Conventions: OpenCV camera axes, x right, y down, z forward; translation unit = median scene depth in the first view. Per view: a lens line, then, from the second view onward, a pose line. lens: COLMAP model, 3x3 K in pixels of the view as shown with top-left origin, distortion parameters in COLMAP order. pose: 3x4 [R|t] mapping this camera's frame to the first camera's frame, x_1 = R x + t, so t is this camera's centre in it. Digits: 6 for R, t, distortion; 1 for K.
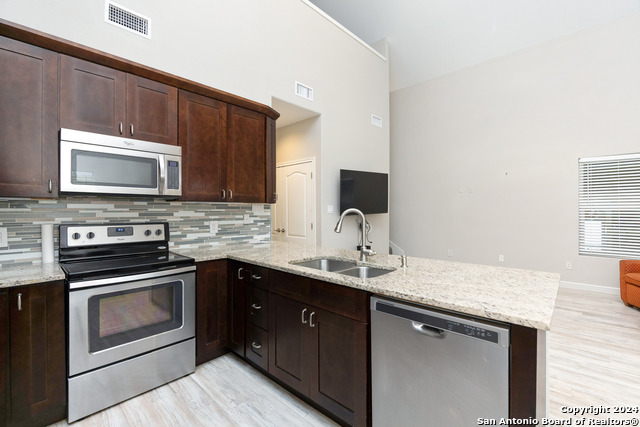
lens RADIAL K [[280.7, 0, 320.7], [0, 280.7, 206.8], [0, 0, 1]] dist [-0.012029, 0.002045]
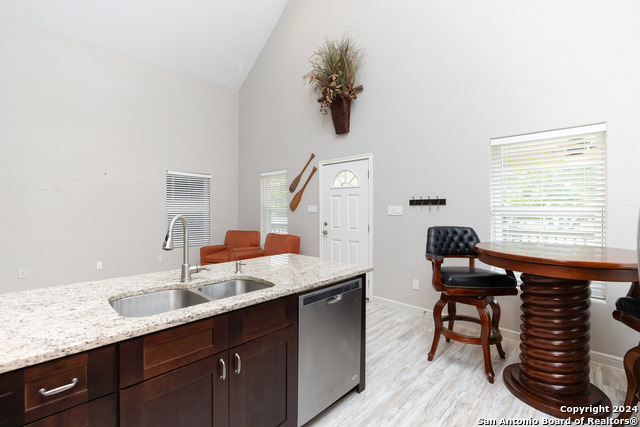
lens RADIAL K [[280.7, 0, 317.2], [0, 280.7, 212.4], [0, 0, 1]] dist [-0.012029, 0.002045]
pose [[0.032542, -0.008856, 0.999431, -0.455161], [-0.007606, 0.999930, 0.009108, -0.007325], [-0.999441, -0.007898, 0.032473, 0.454265]]
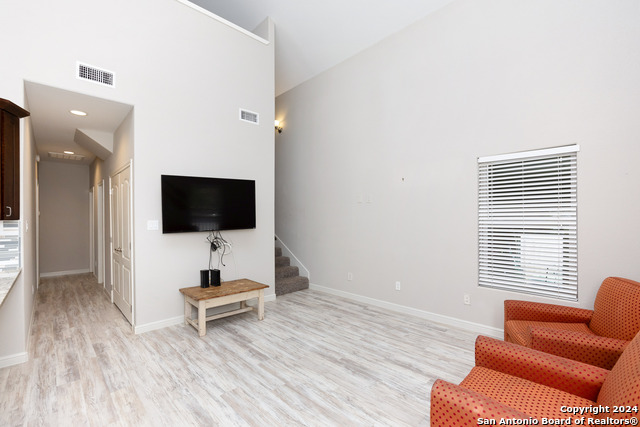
lens RADIAL K [[280.7, 0, 315.5], [0, 280.7, 215.7], [0, 0, 1]] dist [-0.012029, 0.002045]
pose [[0.998793, -0.000100, -0.049110, 0.820617], [0.000141, 1.000000, 0.000836, -0.028576], [0.049110, -0.000842, 0.998793, 0.347285]]
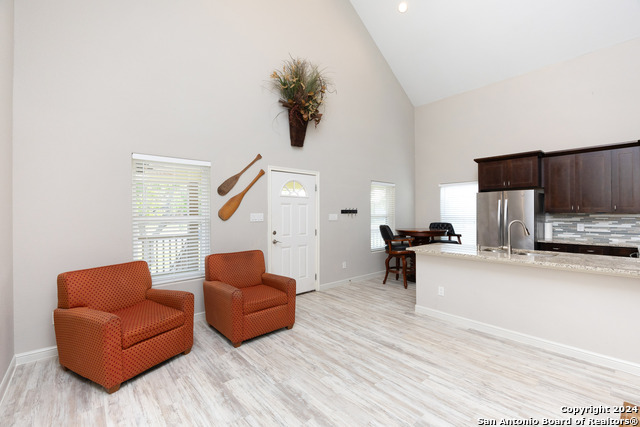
lens RADIAL K [[280.7, 0, 316.2], [0, 280.7, 212.5], [0, 0, 1]] dist [-0.012029, 0.002045]
pose [[-0.994358, 0.008260, 0.105757, 0.769567], [0.007392, 0.999936, -0.008601, -0.022867], [-0.105822, -0.007770, -0.994355, 1.949452]]
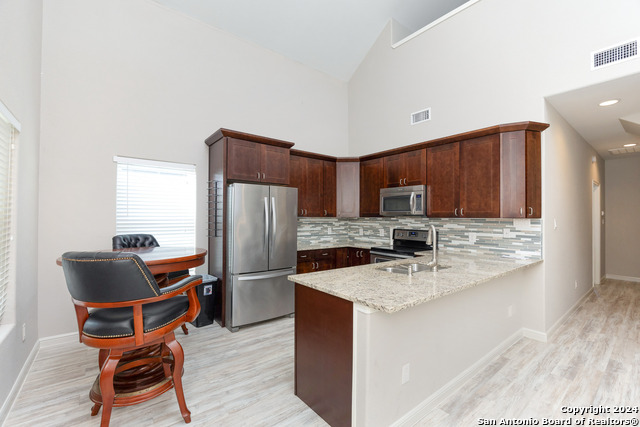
lens RADIAL K [[280.7, 0, 323.1], [0, 280.7, 213.9], [0, 0, 1]] dist [-0.012029, 0.002045]
pose [[-0.140715, -0.012662, -0.989969, 0.989447], [0.002658, 0.999910, -0.013167, -0.019071], [0.990047, -0.004484, -0.140669, 0.533335]]
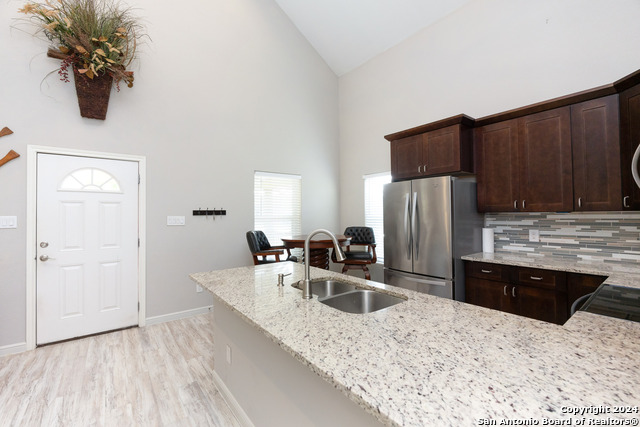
lens RADIAL K [[280.7, 0, 316.2], [0, 280.7, 207.6], [0, 0, 1]] dist [-0.012029, 0.002045]
pose [[-0.985666, 0.017712, 0.167776, 0.000261], [0.012656, 0.999435, -0.031153, -0.018627], [-0.168233, -0.028583, -0.985333, 1.294893]]
